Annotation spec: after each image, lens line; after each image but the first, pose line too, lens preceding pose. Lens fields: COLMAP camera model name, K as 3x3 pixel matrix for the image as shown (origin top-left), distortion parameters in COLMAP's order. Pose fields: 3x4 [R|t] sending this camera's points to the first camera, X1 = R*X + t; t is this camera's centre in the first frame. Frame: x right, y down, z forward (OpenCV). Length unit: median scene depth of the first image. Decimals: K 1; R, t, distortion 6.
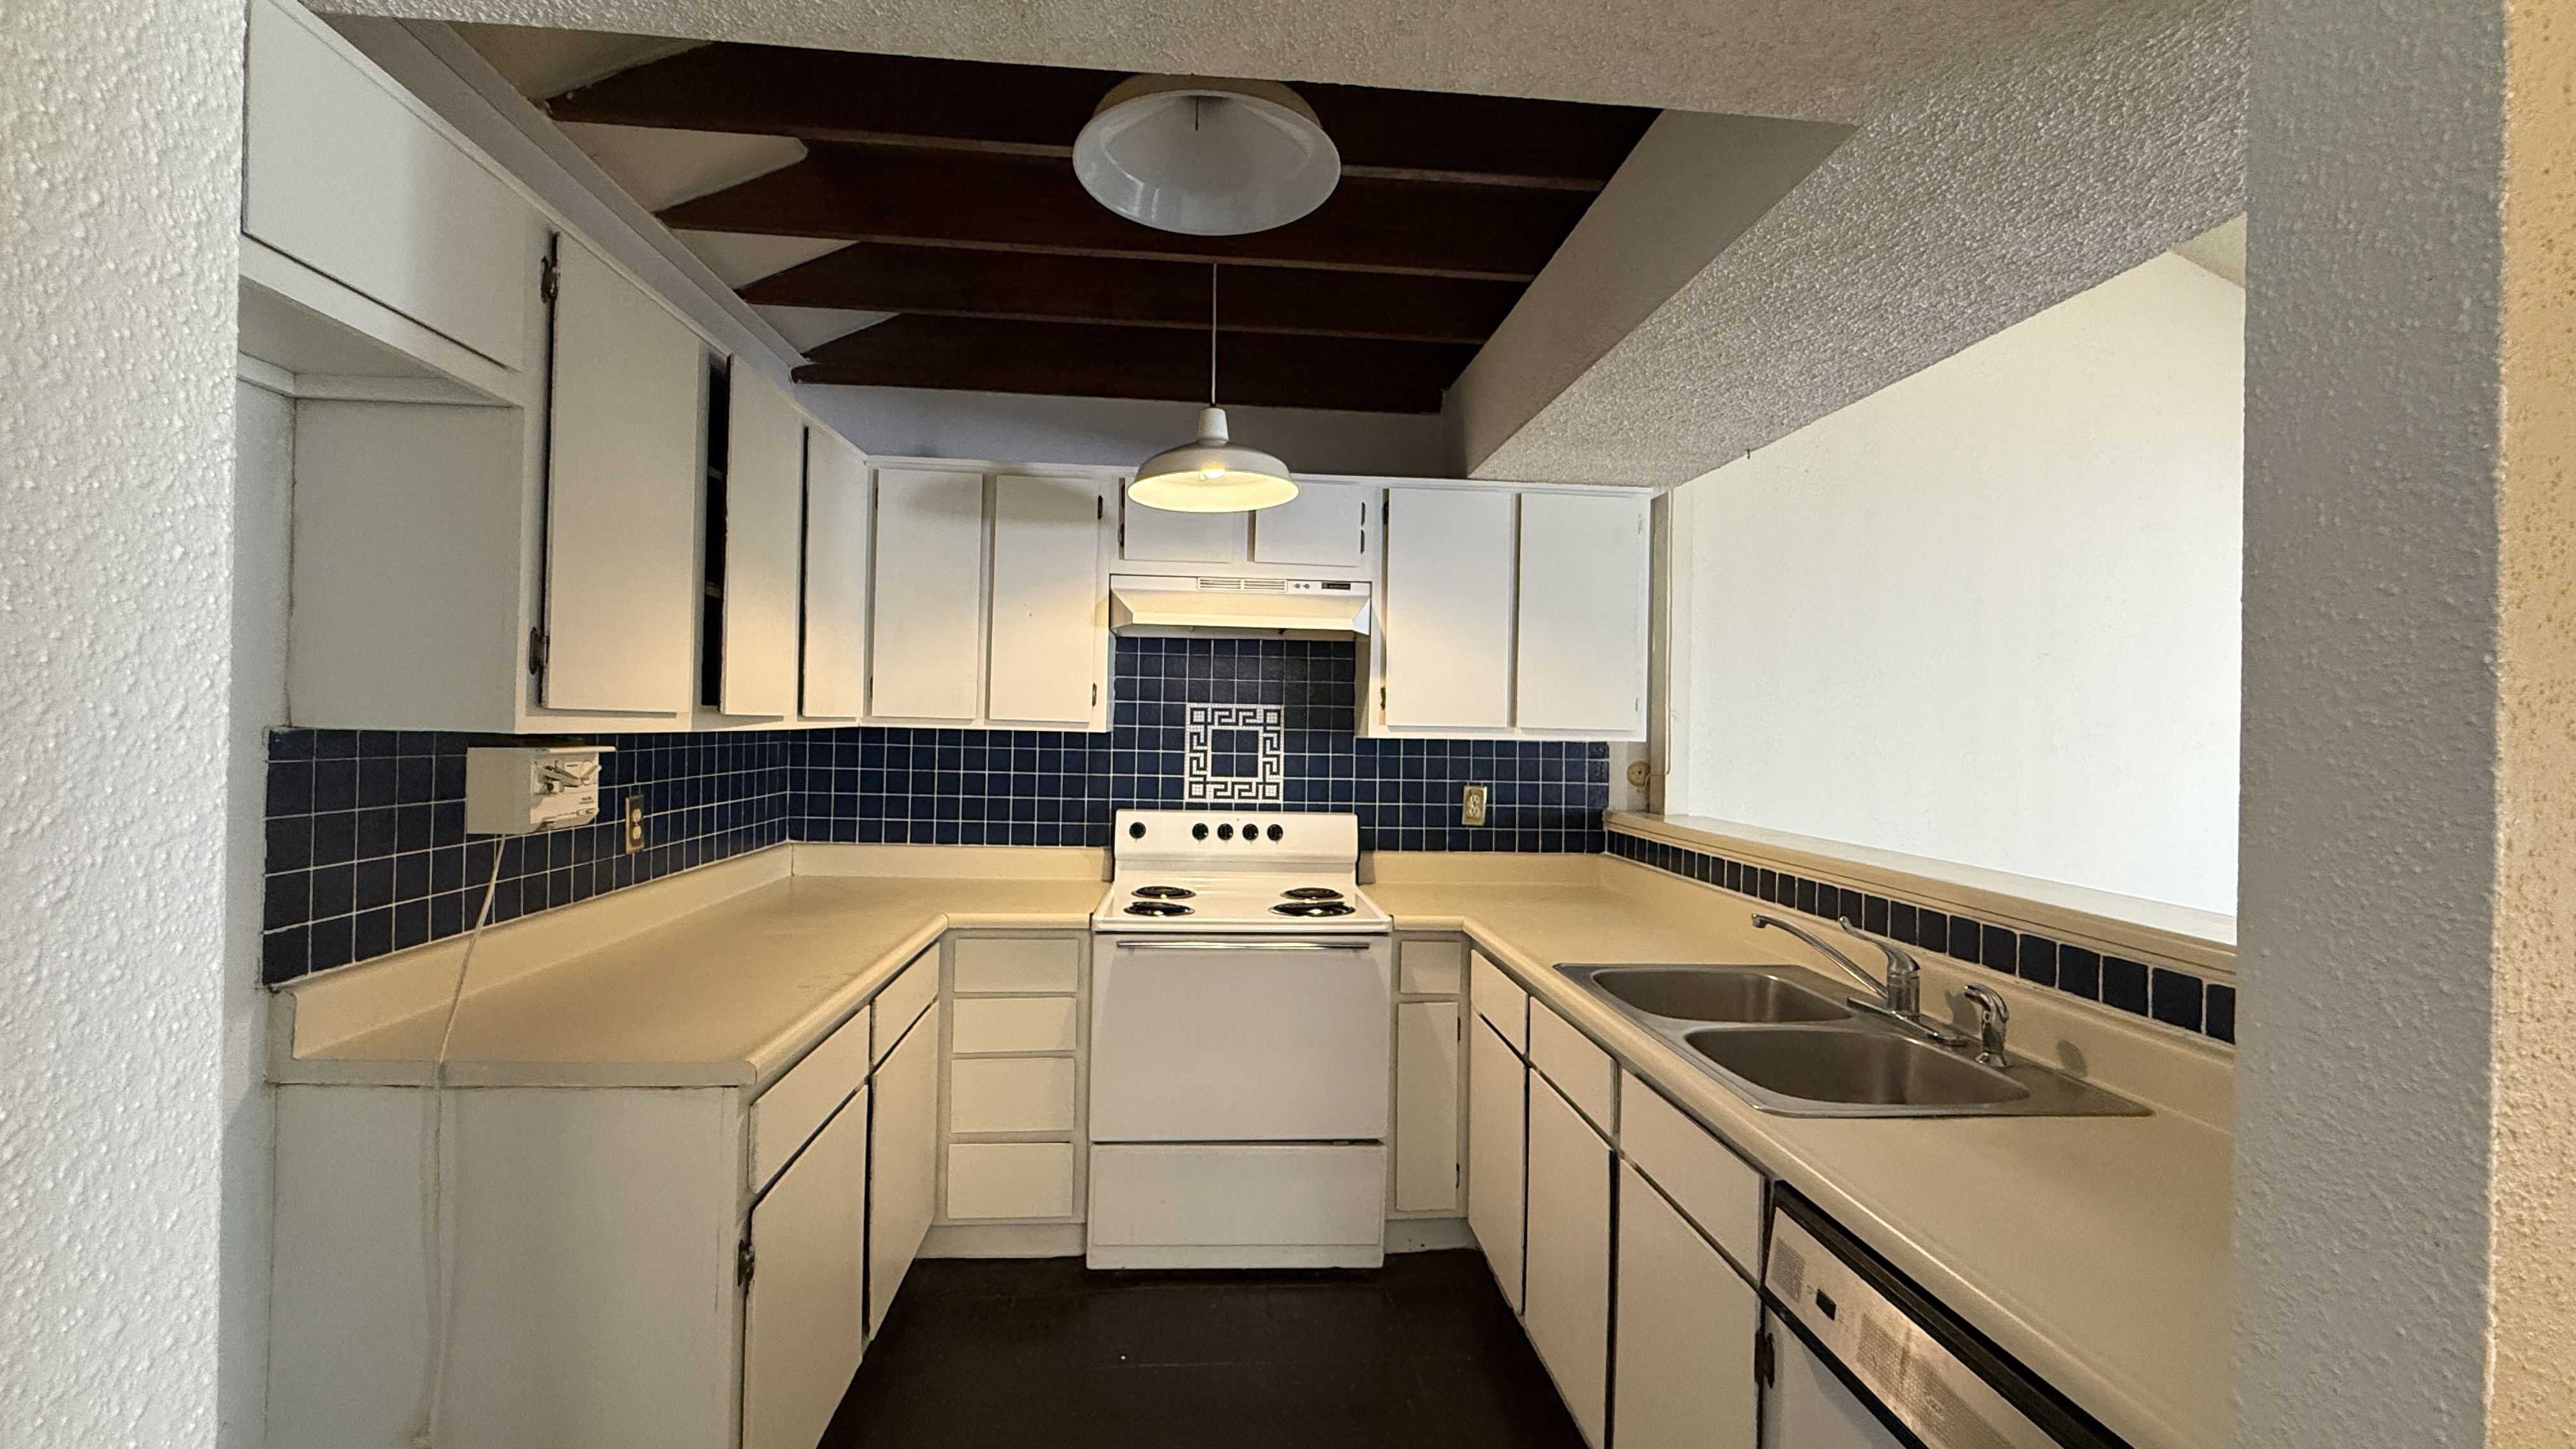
lens RADIAL K [[1027.6, 0, 1279.3], [0, 1027.6, 724.0], [0, 0, 1]] dist [-0.000812, 0.000281]
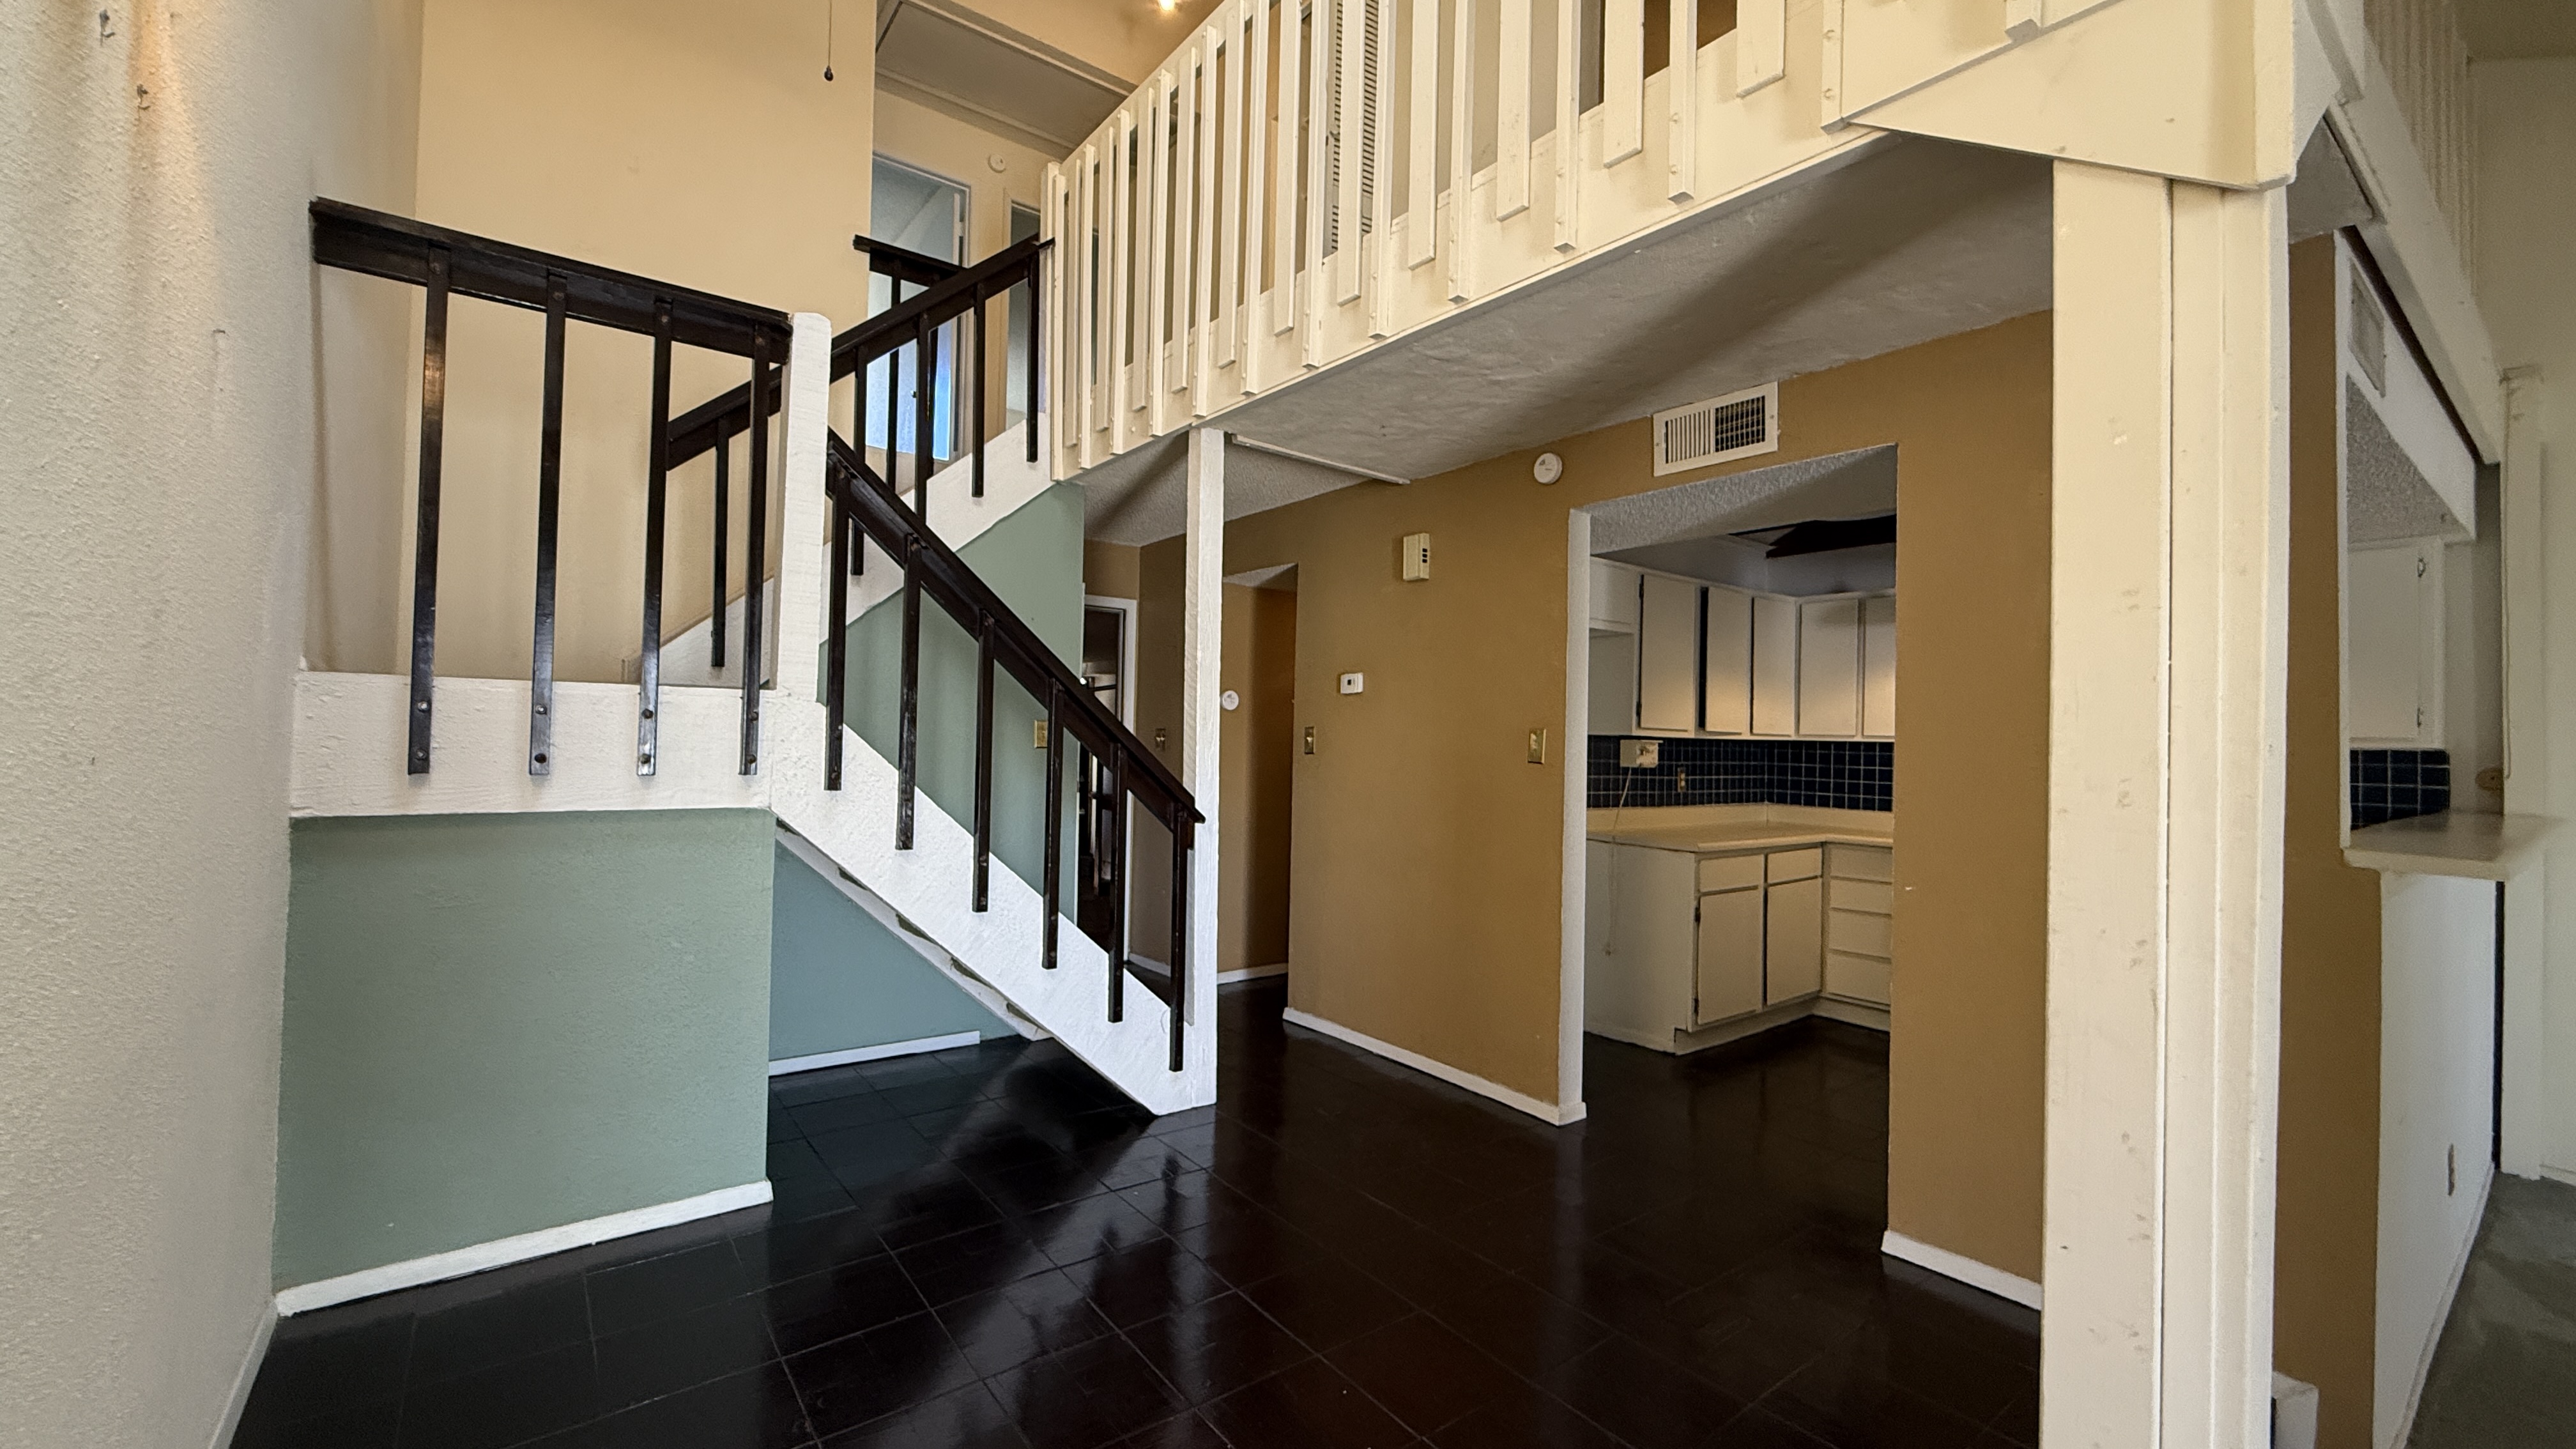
lens RADIAL K [[1027.6, 0, 1284.0], [0, 1027.6, 725.9], [0, 0, 1]] dist [-0.000812, 0.000281]
pose [[0.539411, -0.022723, -0.841736, 0.639937], [-0.010295, 0.999383, -0.033577, 0.046176], [0.841980, 0.026777, 0.538844, -0.768362]]
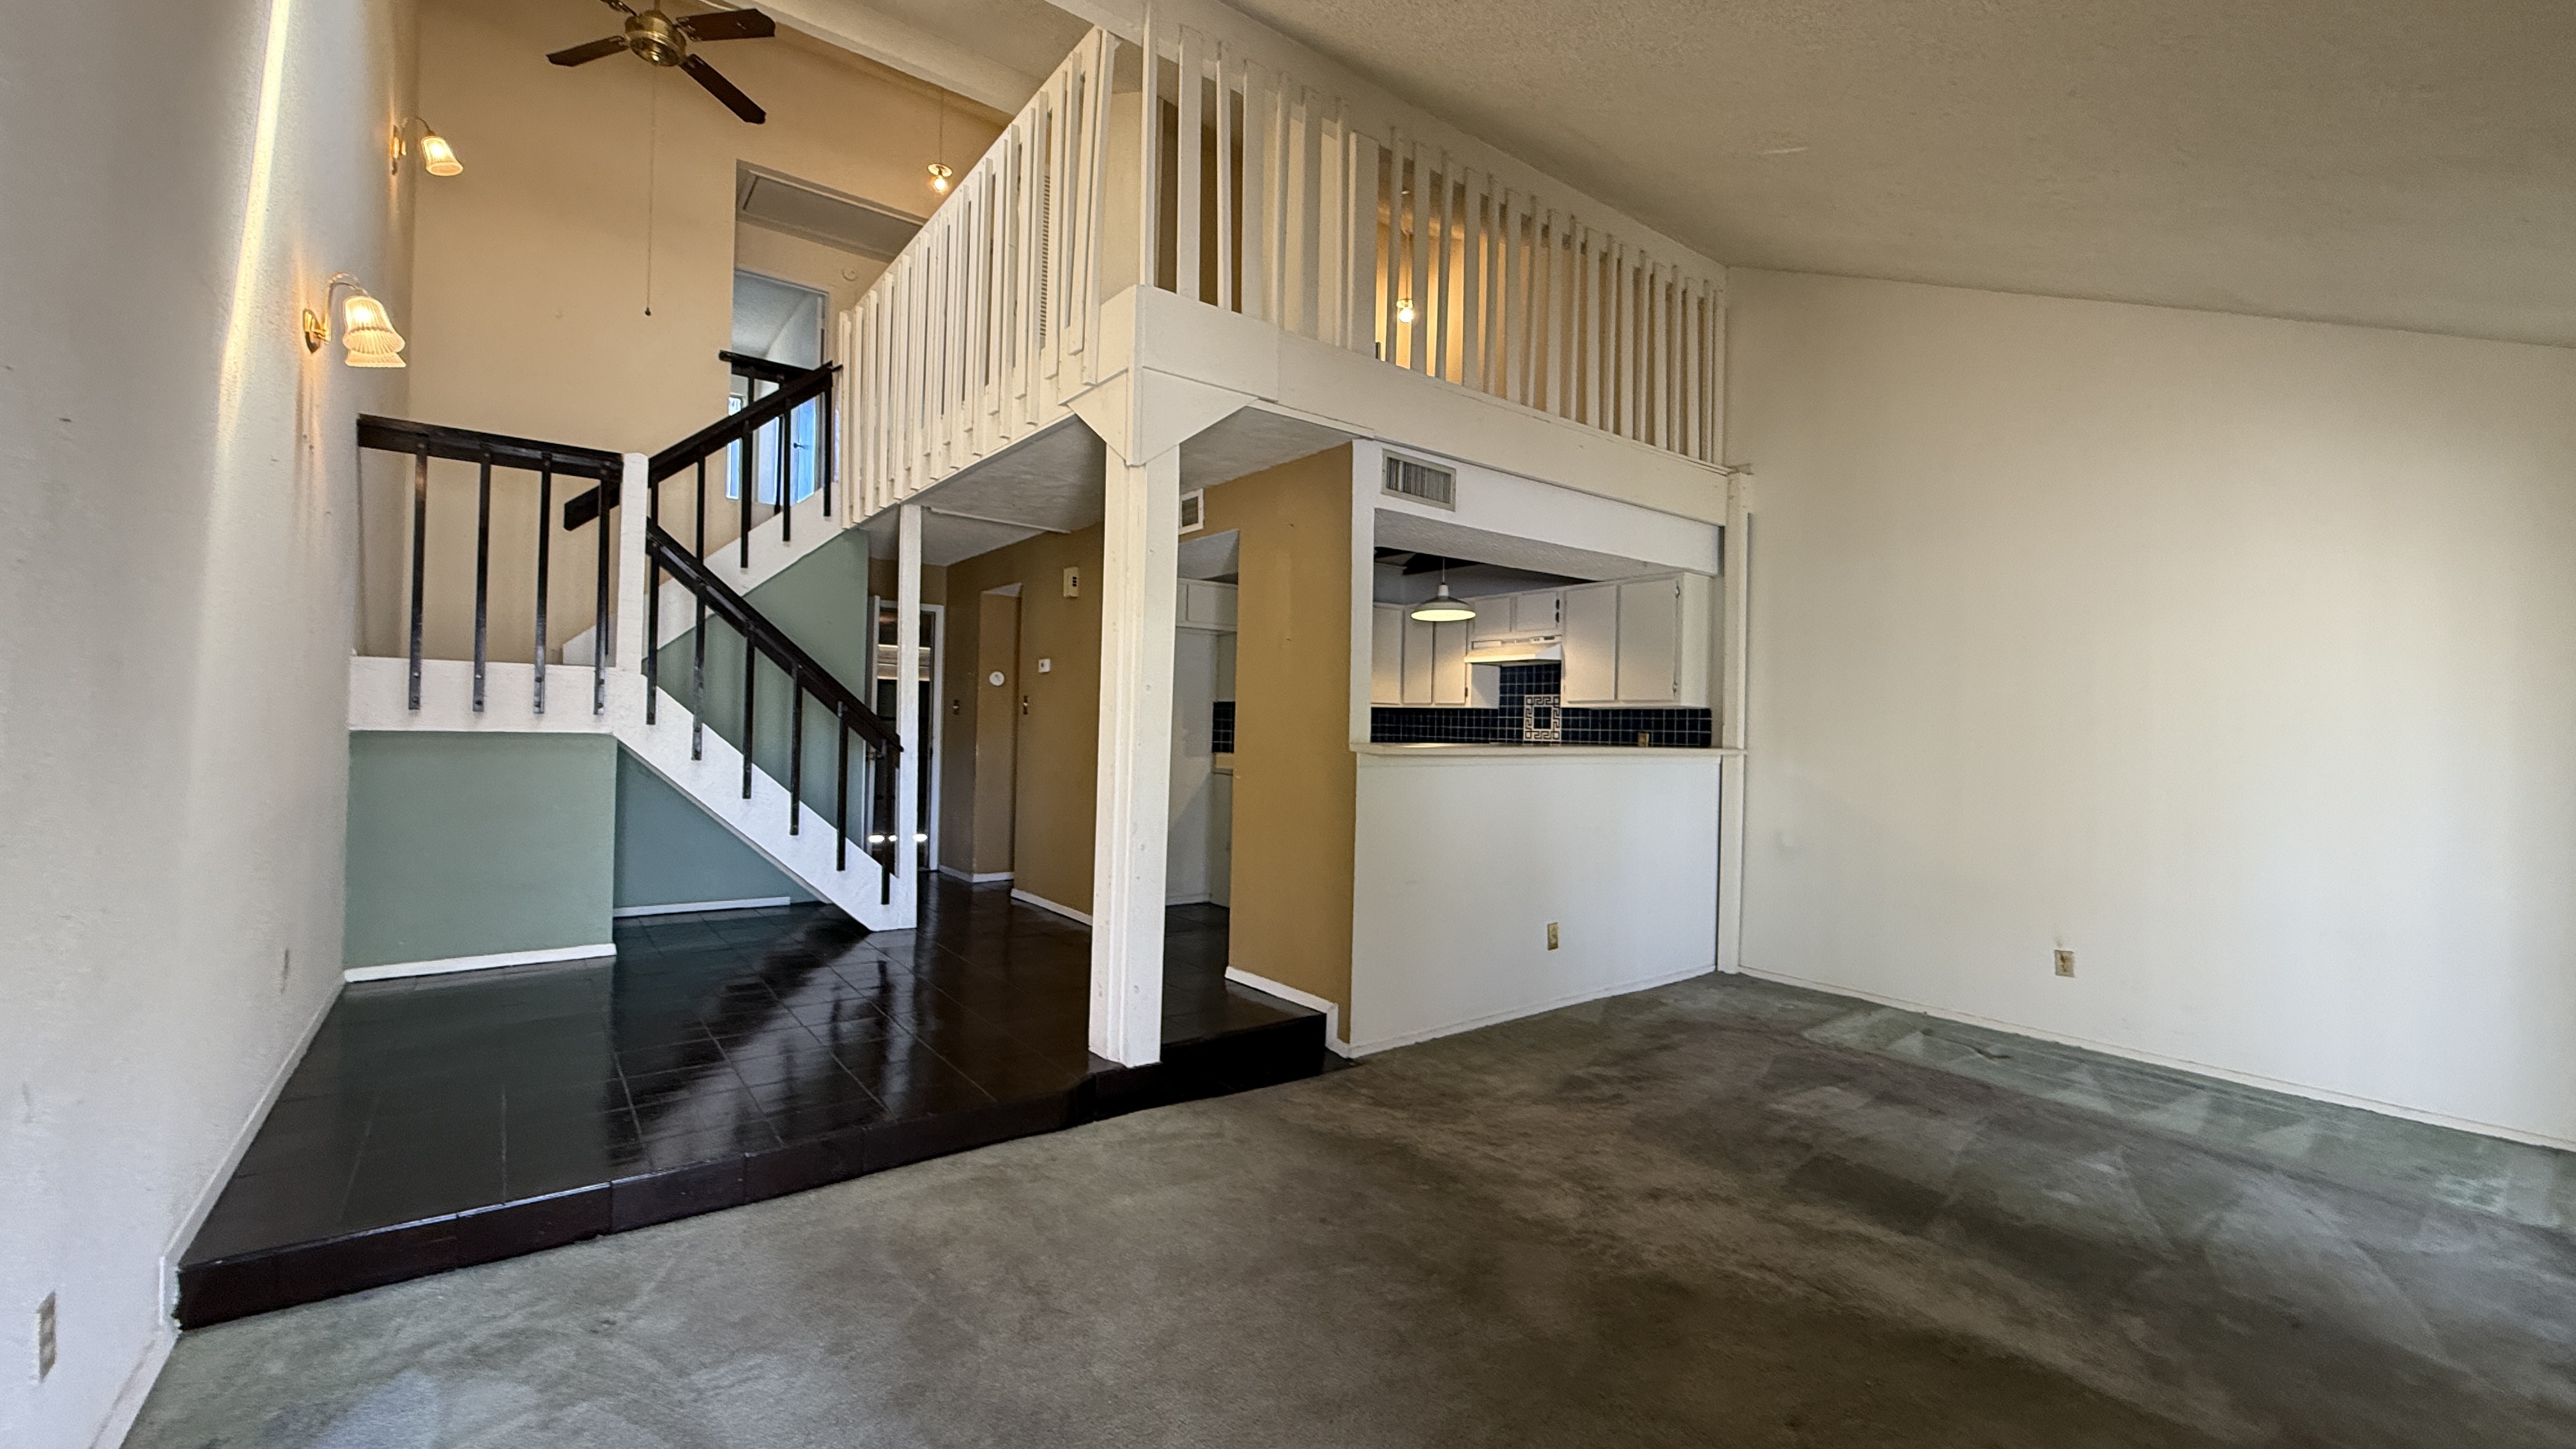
lens RADIAL K [[1027.6, 0, 1286.1], [0, 1027.6, 726.5], [0, 0, 1]] dist [-0.000812, 0.000281]
pose [[0.537076, -0.010043, -0.843474, 1.560573], [-0.012164, 0.999733, -0.019649, 0.100604], [0.843446, 0.020813, 0.536810, -0.633475]]
